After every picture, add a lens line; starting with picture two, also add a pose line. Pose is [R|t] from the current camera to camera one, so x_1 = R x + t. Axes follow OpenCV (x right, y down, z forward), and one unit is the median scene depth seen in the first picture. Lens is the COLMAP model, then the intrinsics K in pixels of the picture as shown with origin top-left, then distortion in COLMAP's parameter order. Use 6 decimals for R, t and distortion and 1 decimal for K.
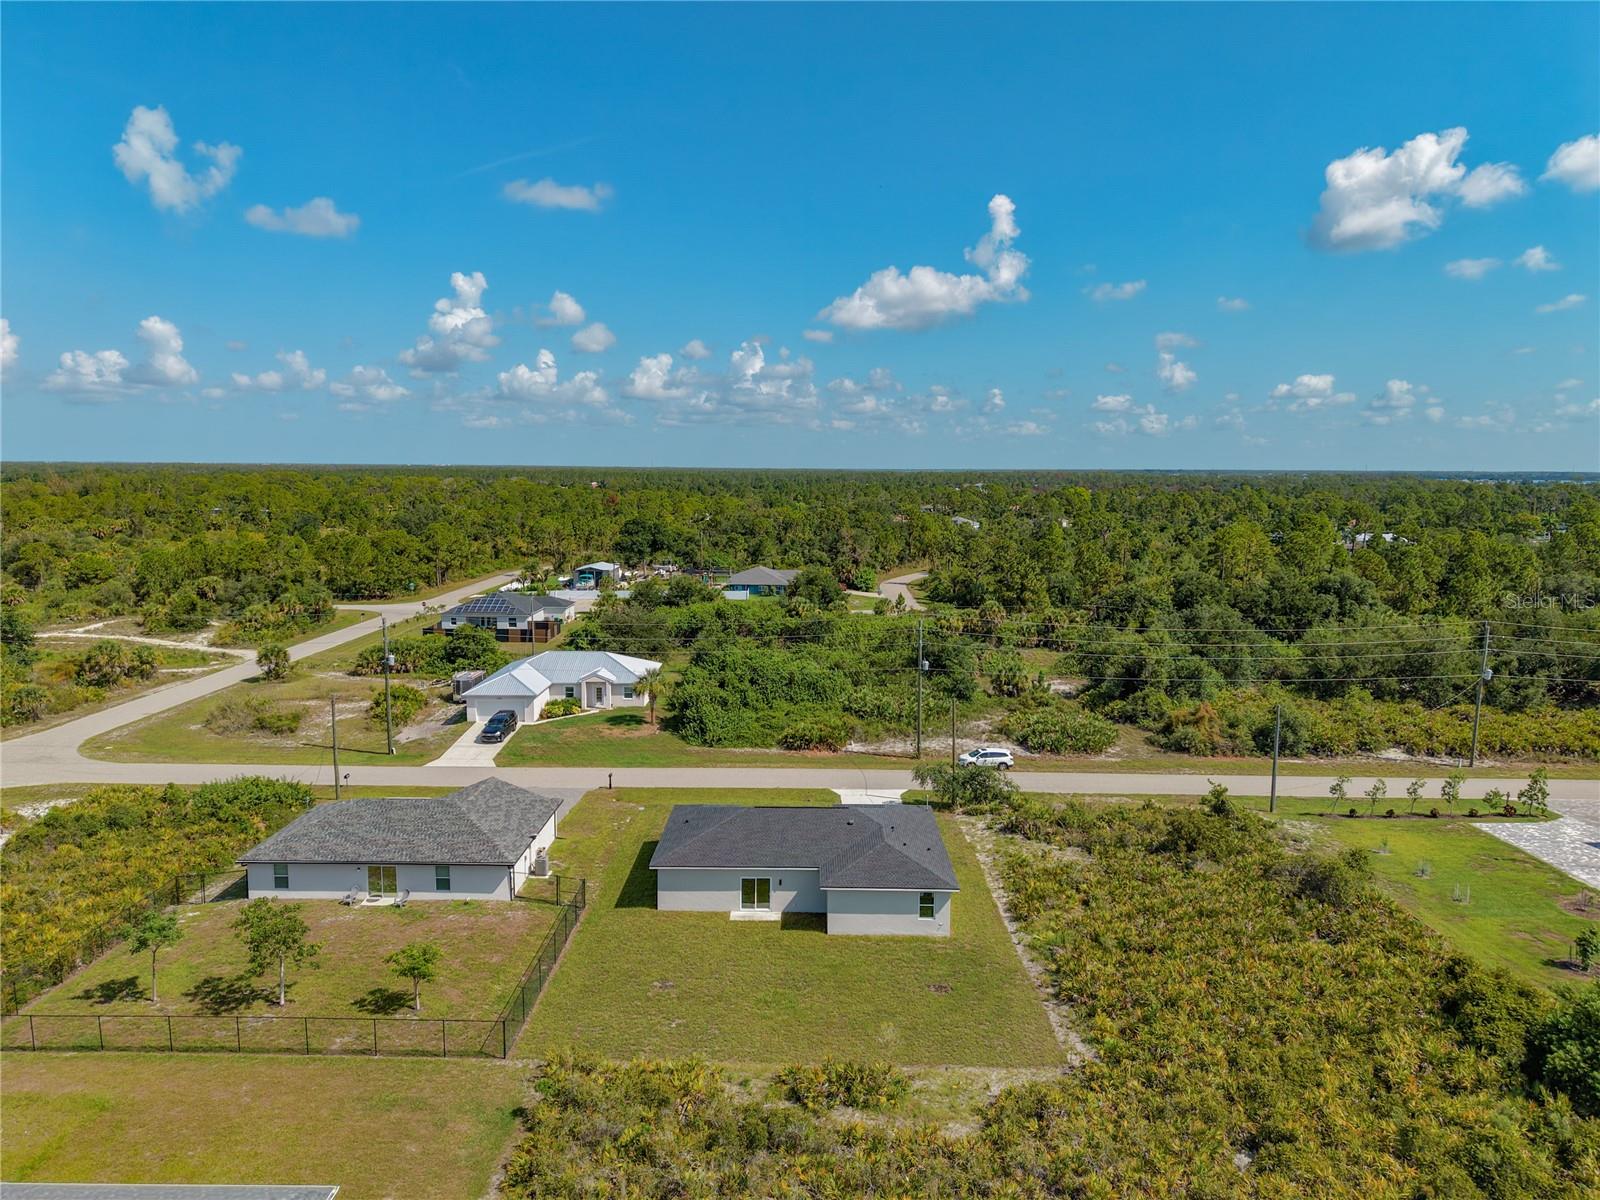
lens RADIAL K [[1087.2, 0, 801.4], [0, 1087.2, 583.9], [0, 0, 1]] dist [0.026811, -0.023824]
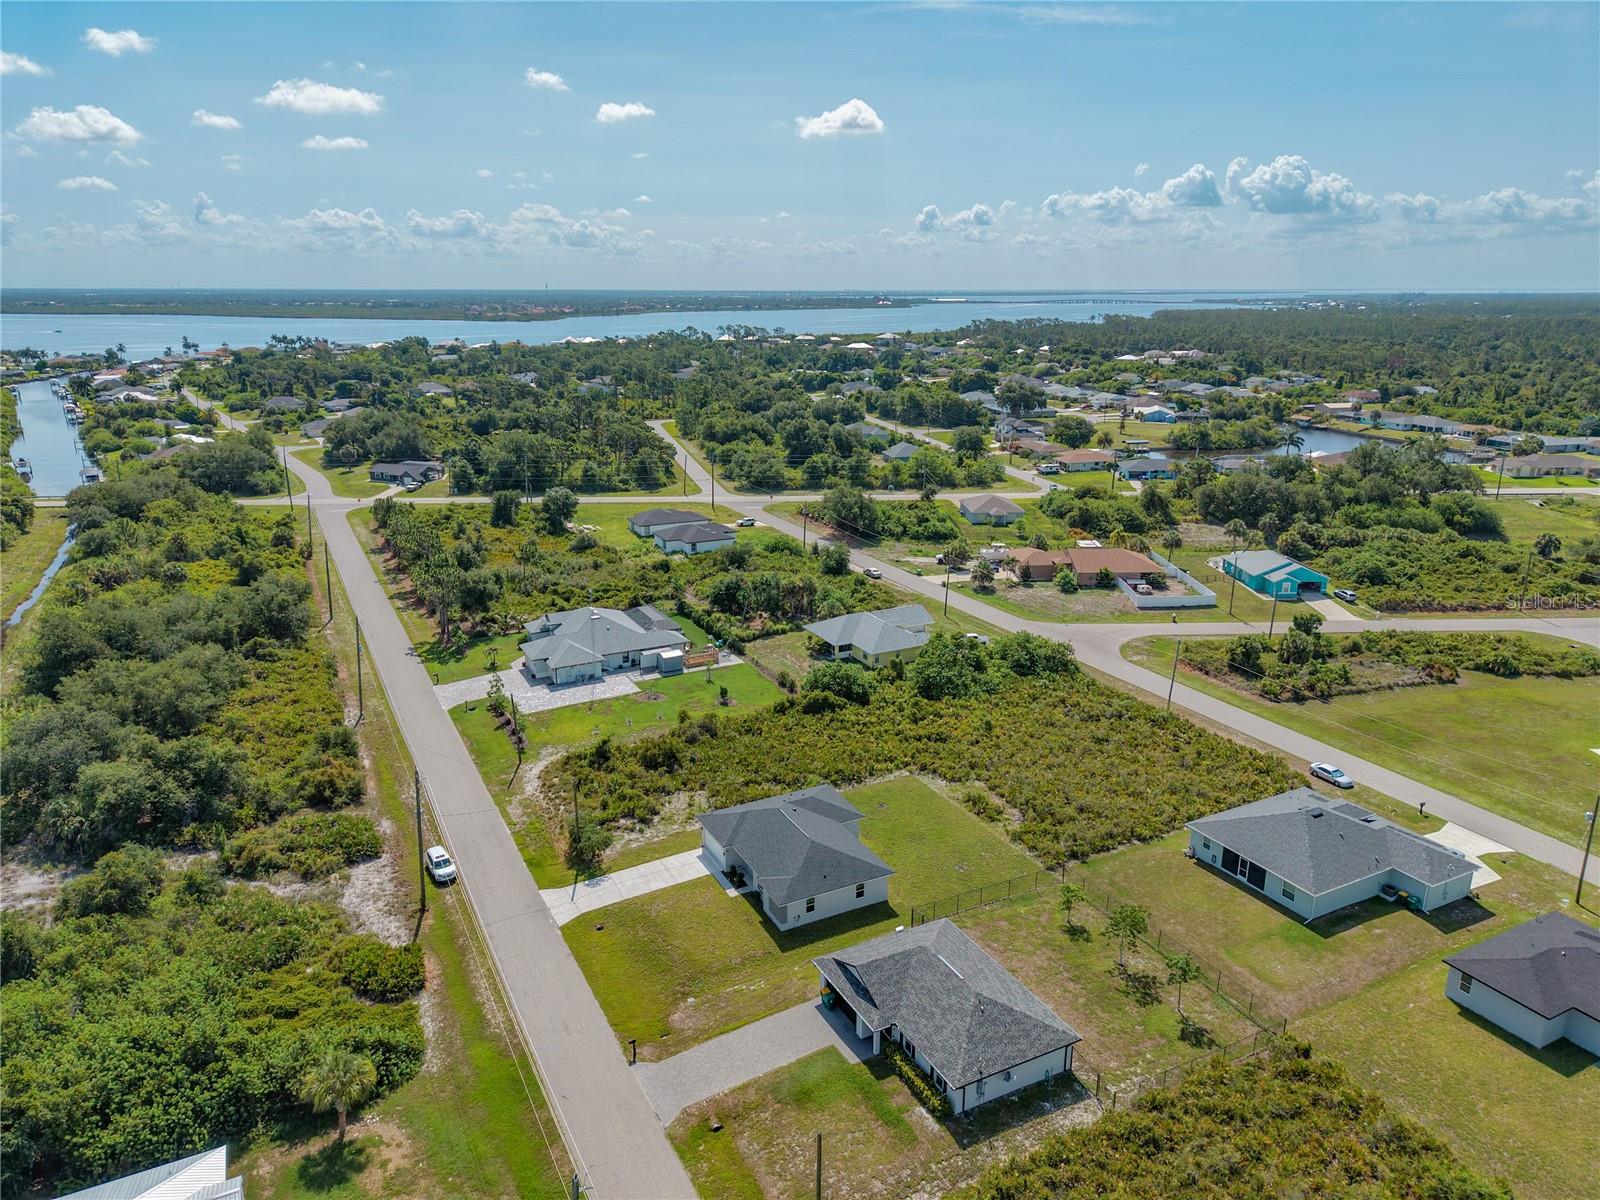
lens RADIAL K [[1074.0, 0, 801.0], [0, 1074.0, 599.8], [0, 0, 1]] dist [0.025085, -0.020675]
pose [[-0.462323, -0.261042, 0.847416, -0.958596], [0.093863, 0.935908, 0.339510, -0.472359], [-0.881730, 0.236504, -0.408189, 1.261942]]
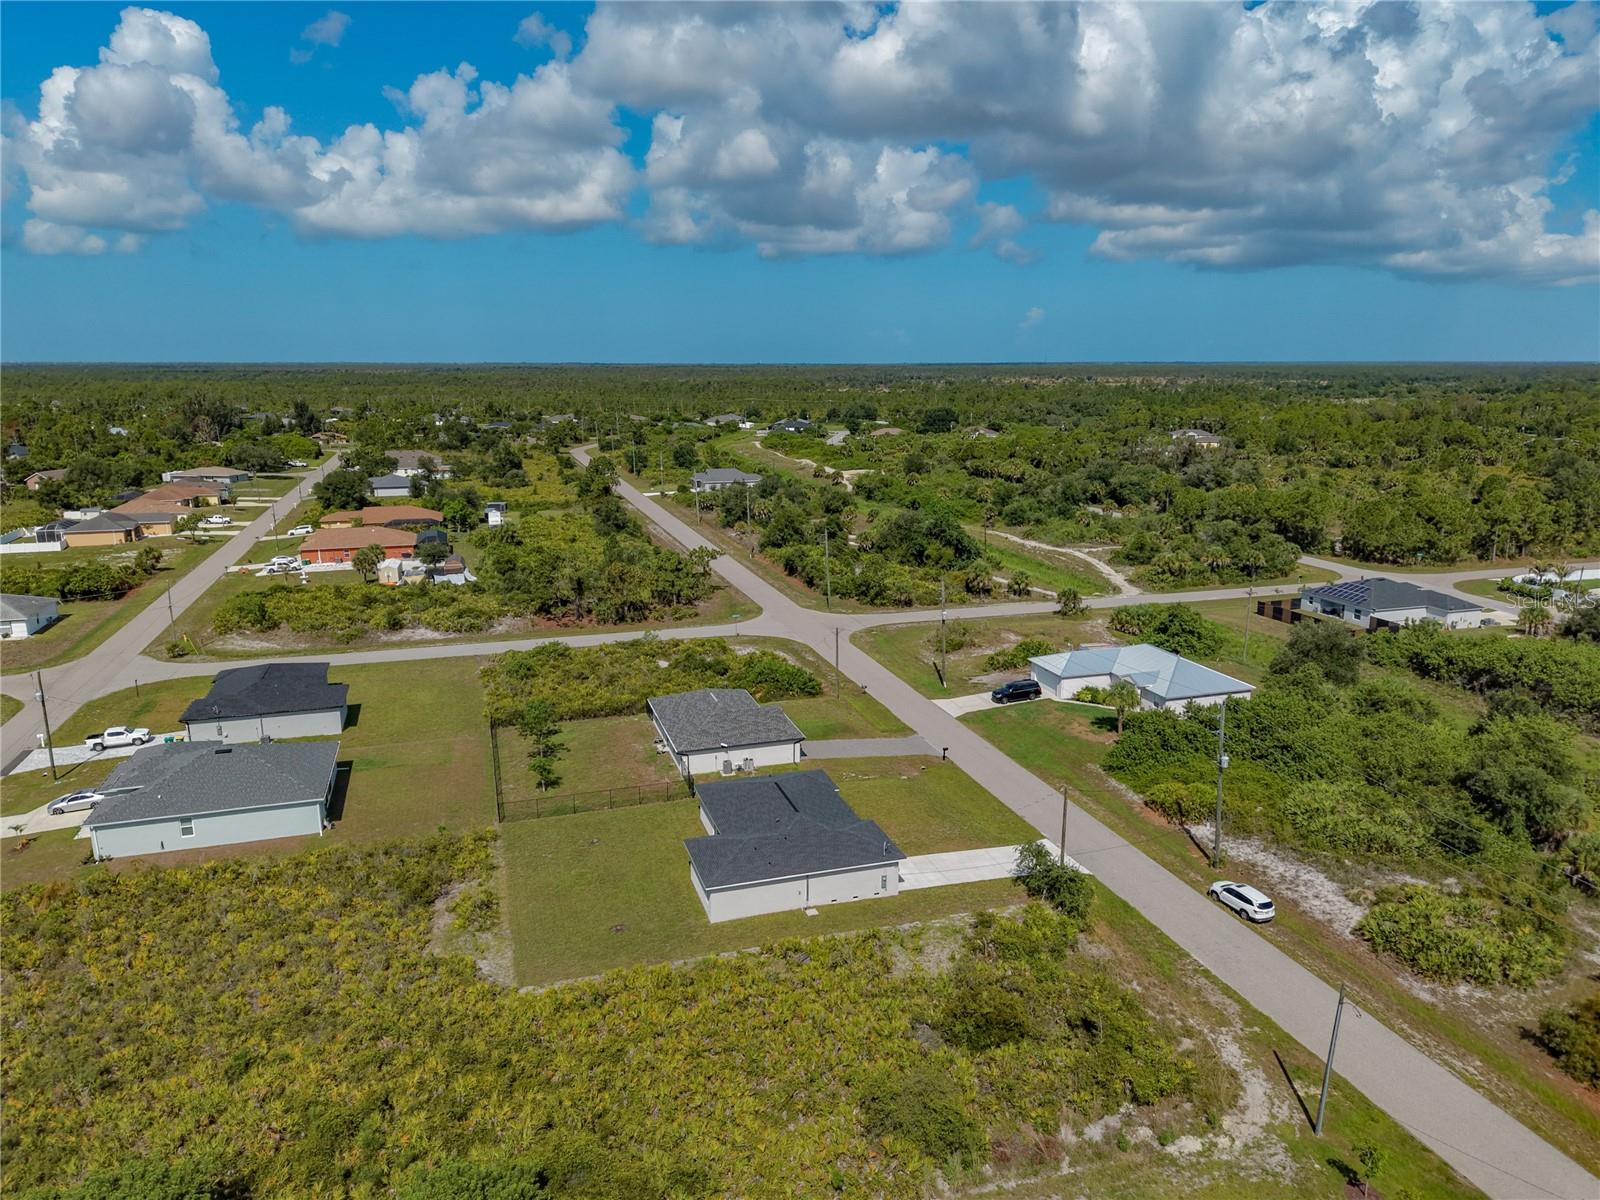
lens RADIAL K [[1074.0, 0, 801.0], [0, 1074.0, 599.8], [0, 0, 1]] dist [0.025085, -0.020675]
pose [[0.312746, 0.201194, -0.928284, 0.905419], [-0.101373, 0.978797, 0.177989, -0.192552], [0.944412, 0.038438, 0.326510, 0.511224]]
